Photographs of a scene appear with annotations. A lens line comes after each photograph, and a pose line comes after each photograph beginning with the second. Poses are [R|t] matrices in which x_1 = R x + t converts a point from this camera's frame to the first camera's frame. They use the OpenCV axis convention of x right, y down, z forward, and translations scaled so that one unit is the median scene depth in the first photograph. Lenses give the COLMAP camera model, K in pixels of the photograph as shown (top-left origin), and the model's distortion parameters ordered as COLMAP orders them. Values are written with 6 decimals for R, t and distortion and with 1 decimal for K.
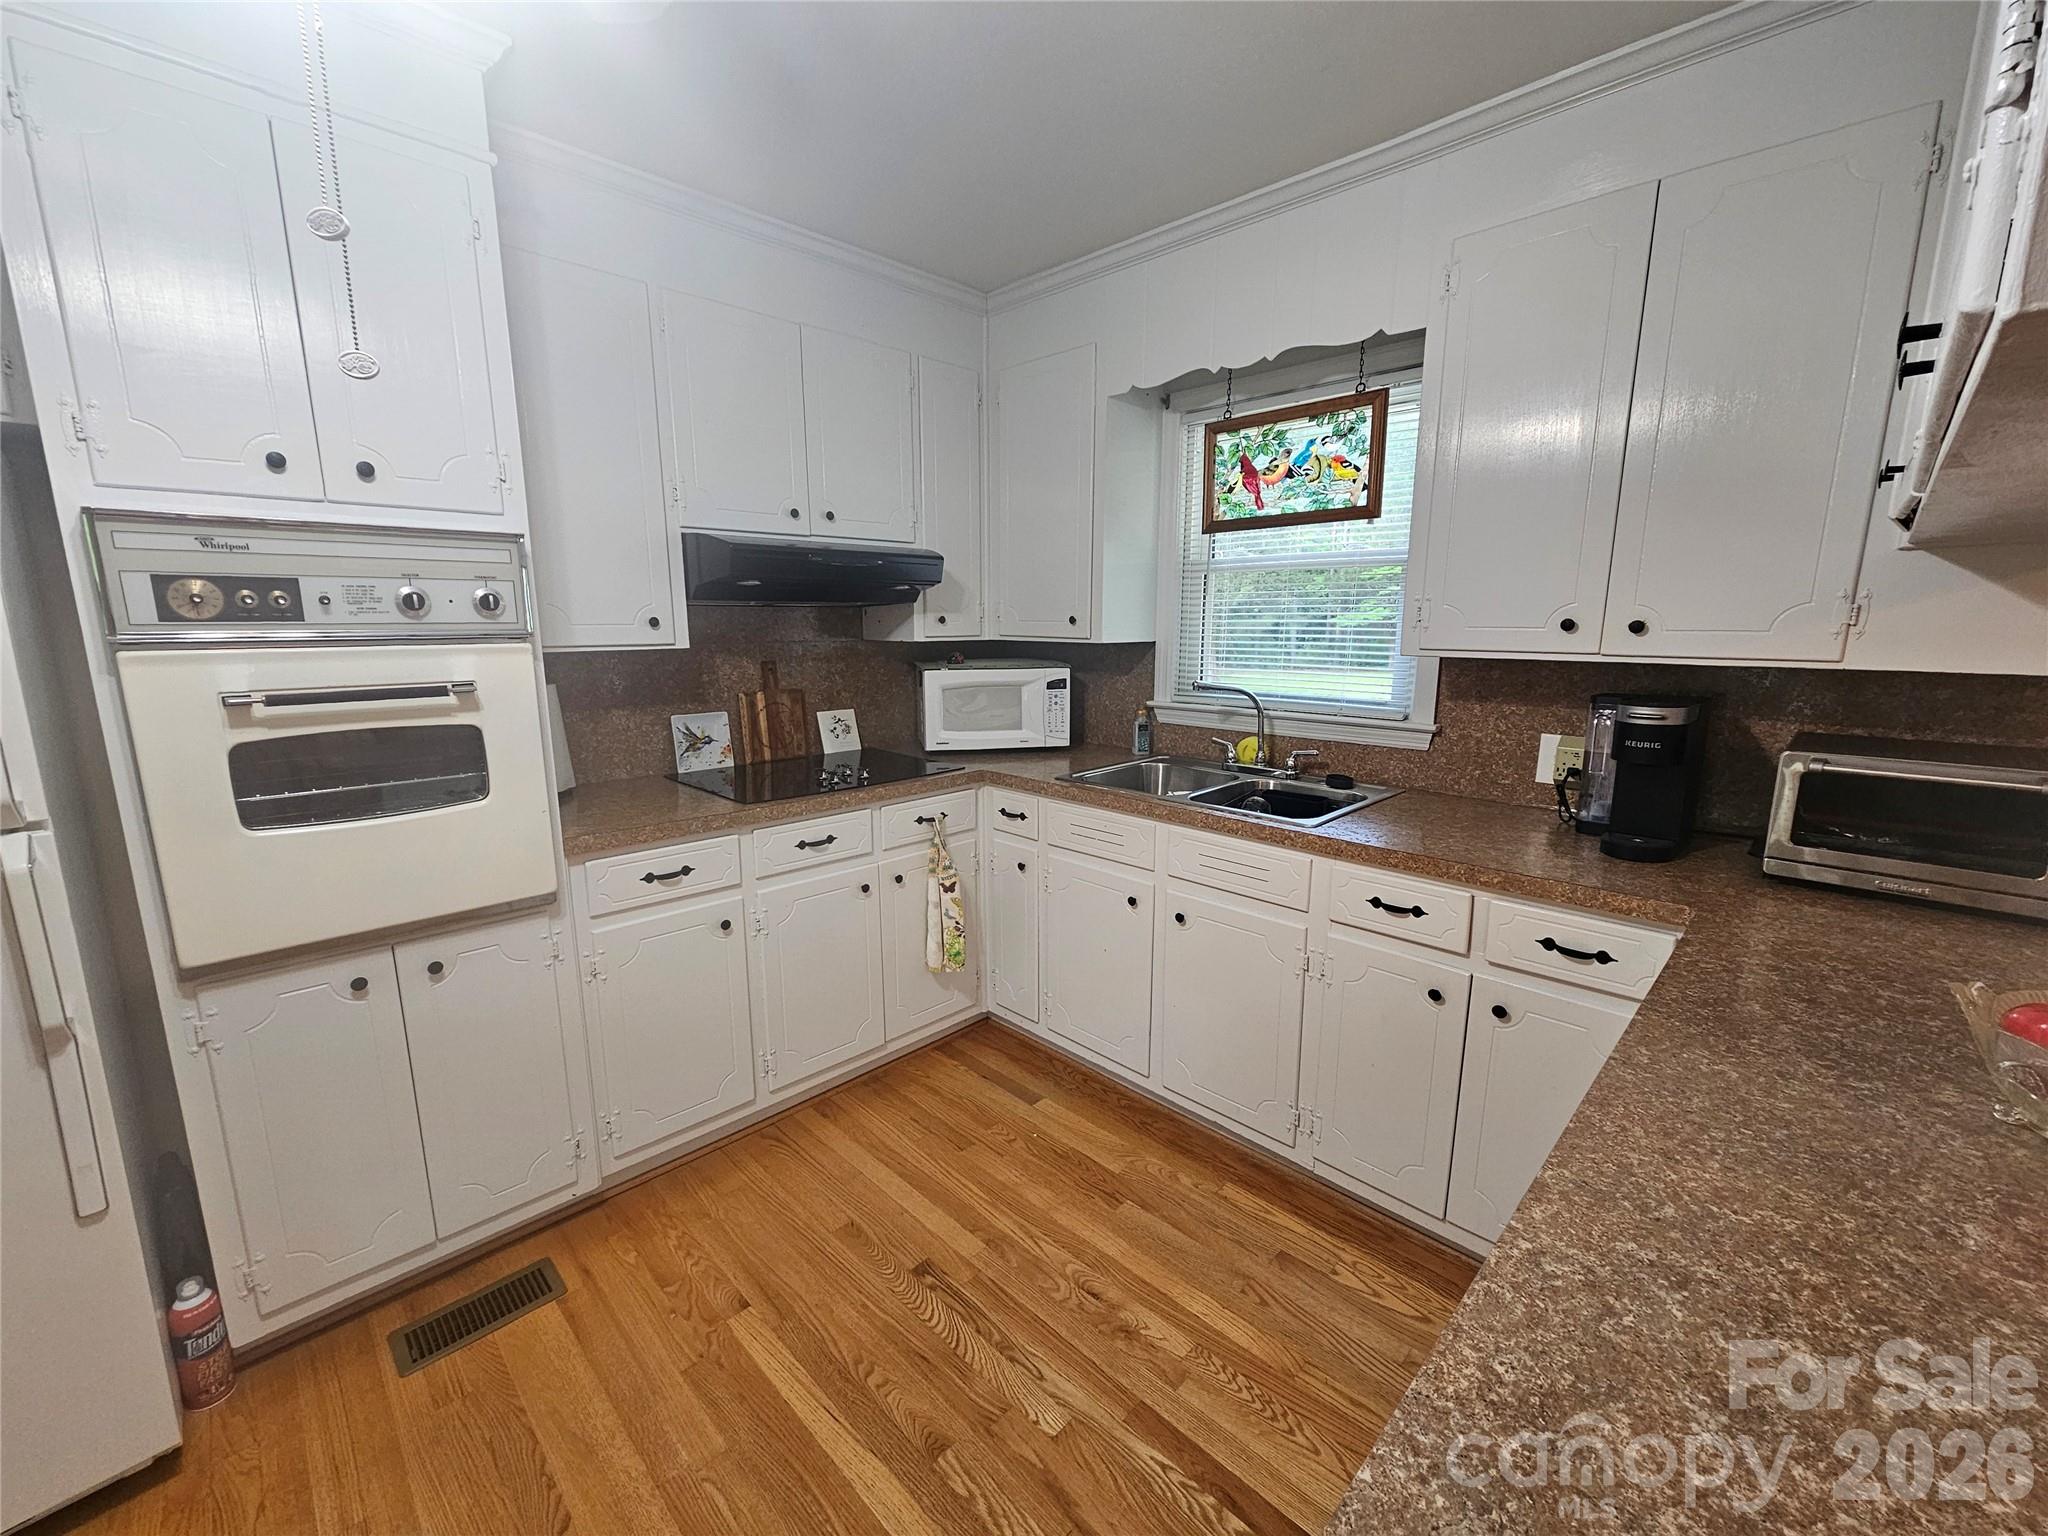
lens RADIAL K [[839.0, 0, 1021.0], [0, 839.0, 774.0], [0, 0, 1]] dist [-0.001642, 0.000087]
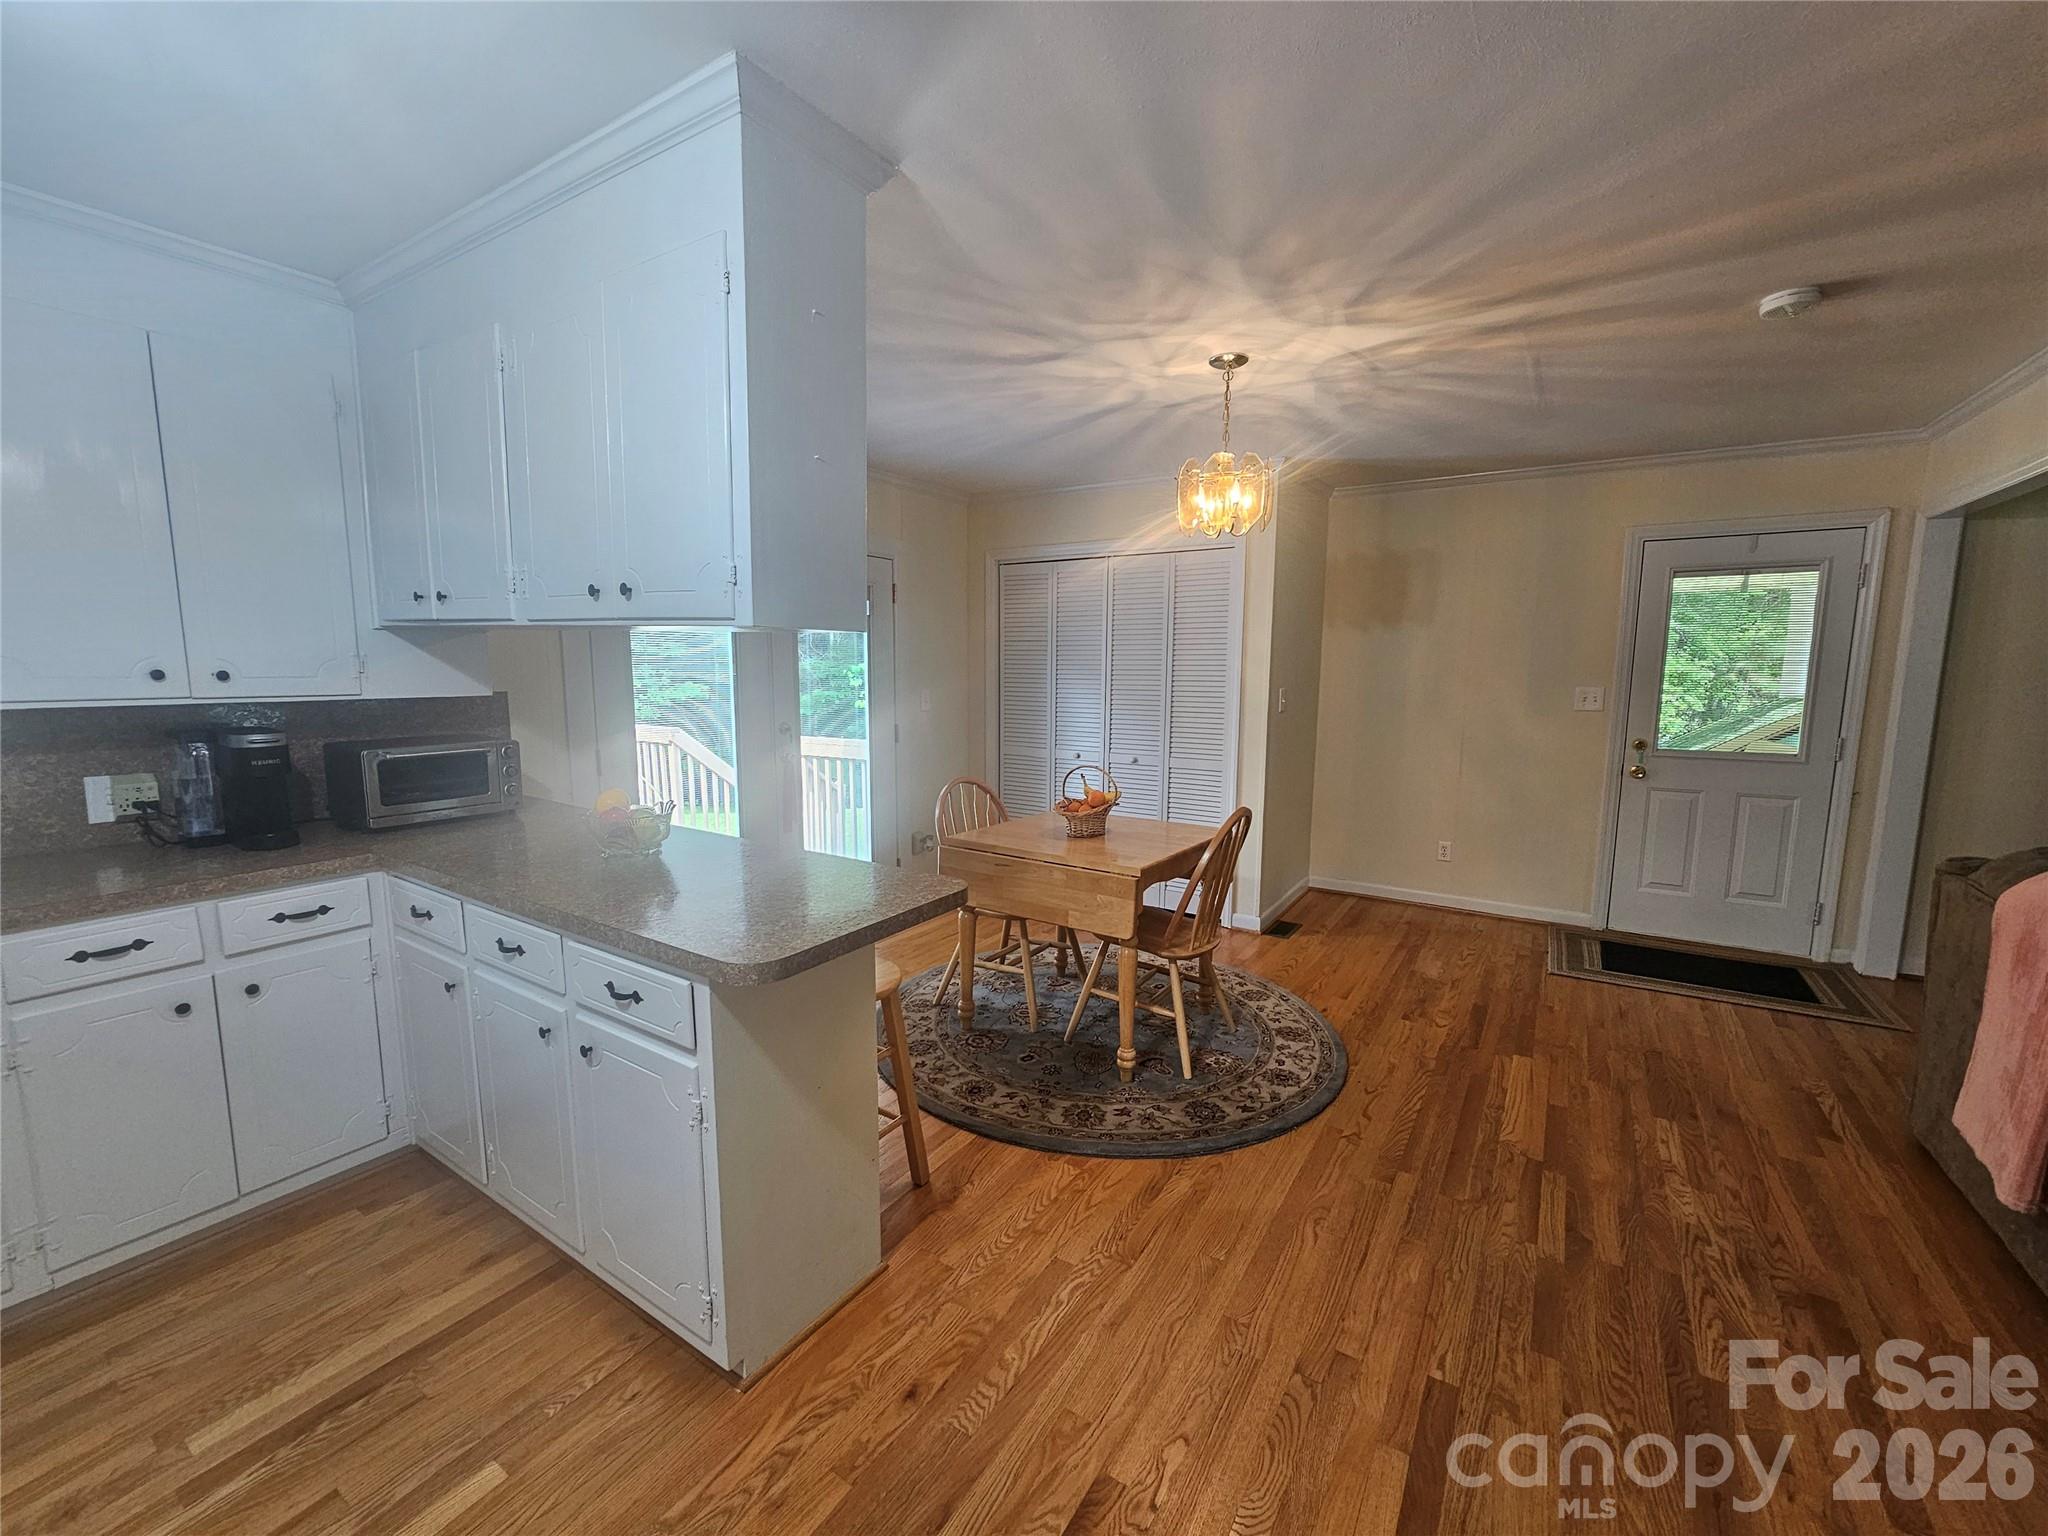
lens RADIAL K [[839.0, 0, 1021.0], [0, 839.0, 774.0], [0, 0, 1]] dist [-0.001642, 0.000087]
pose [[-0.210795, -0.129577, 0.968904, -0.584658], [0.171682, 0.970862, 0.167190, -0.023720], [-0.962336, 0.201586, -0.182407, 0.057828]]
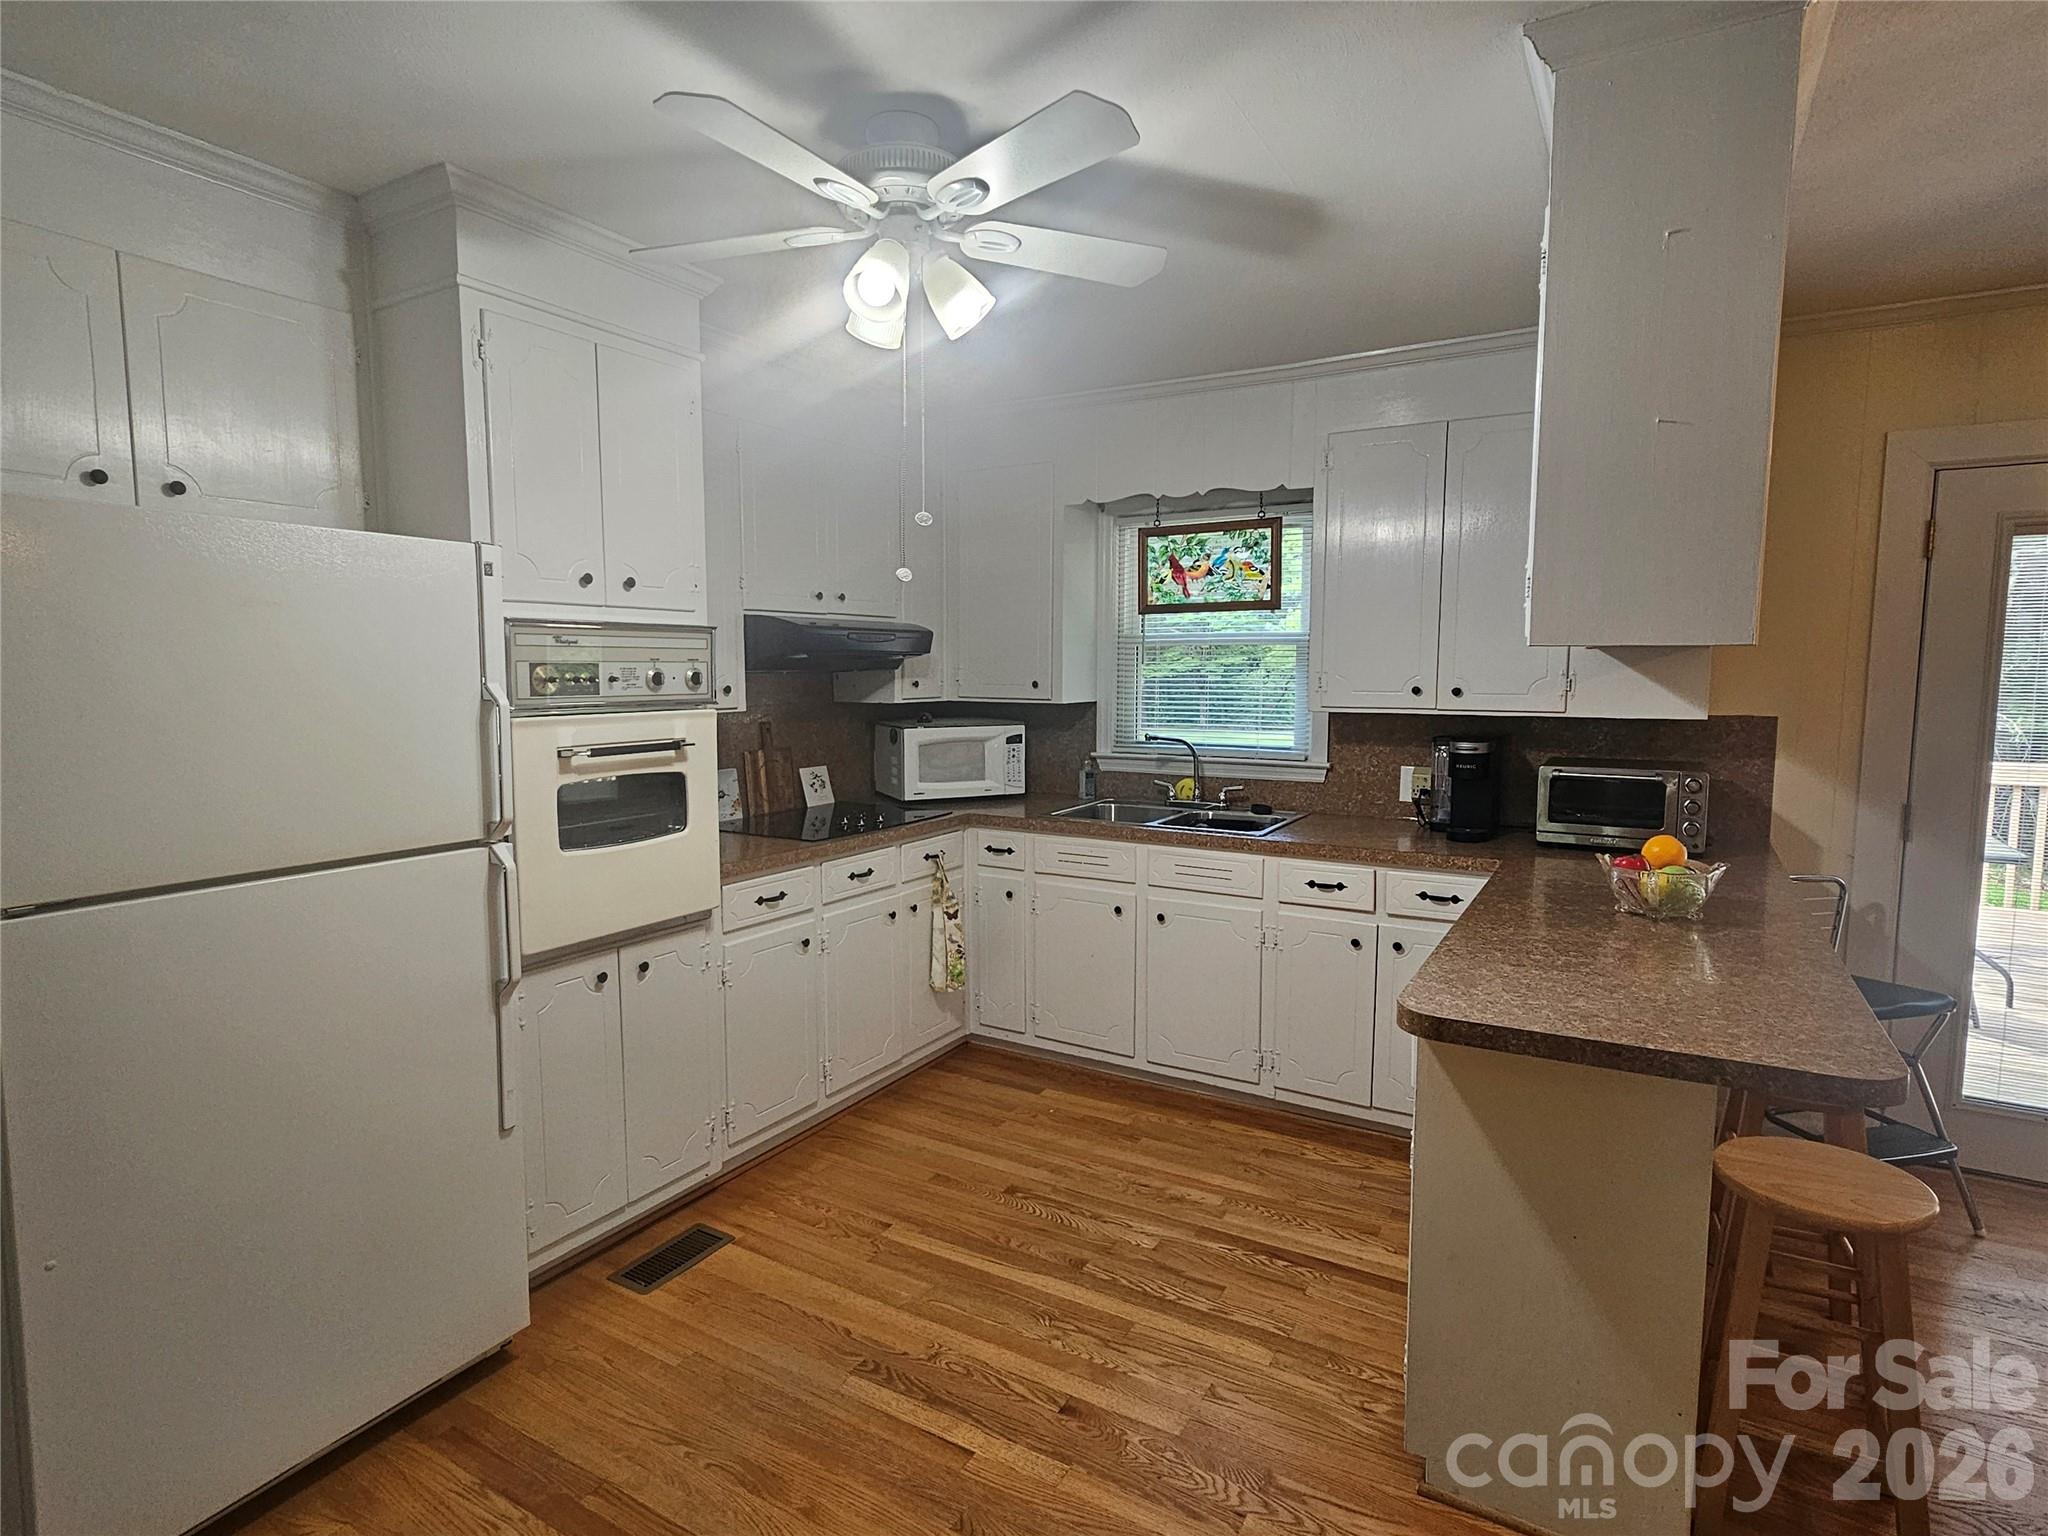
lens RADIAL K [[1064.2, 0, 1024.0], [0, 1064.2, 768.0], [0, 0, 1]] dist [0.001312, 0.000164]
pose [[0.968337, -0.023221, 0.248565, -0.392469], [0.045357, 0.995458, -0.083703, 0.068877], [-0.245492, 0.092327, 0.964992, -0.509041]]
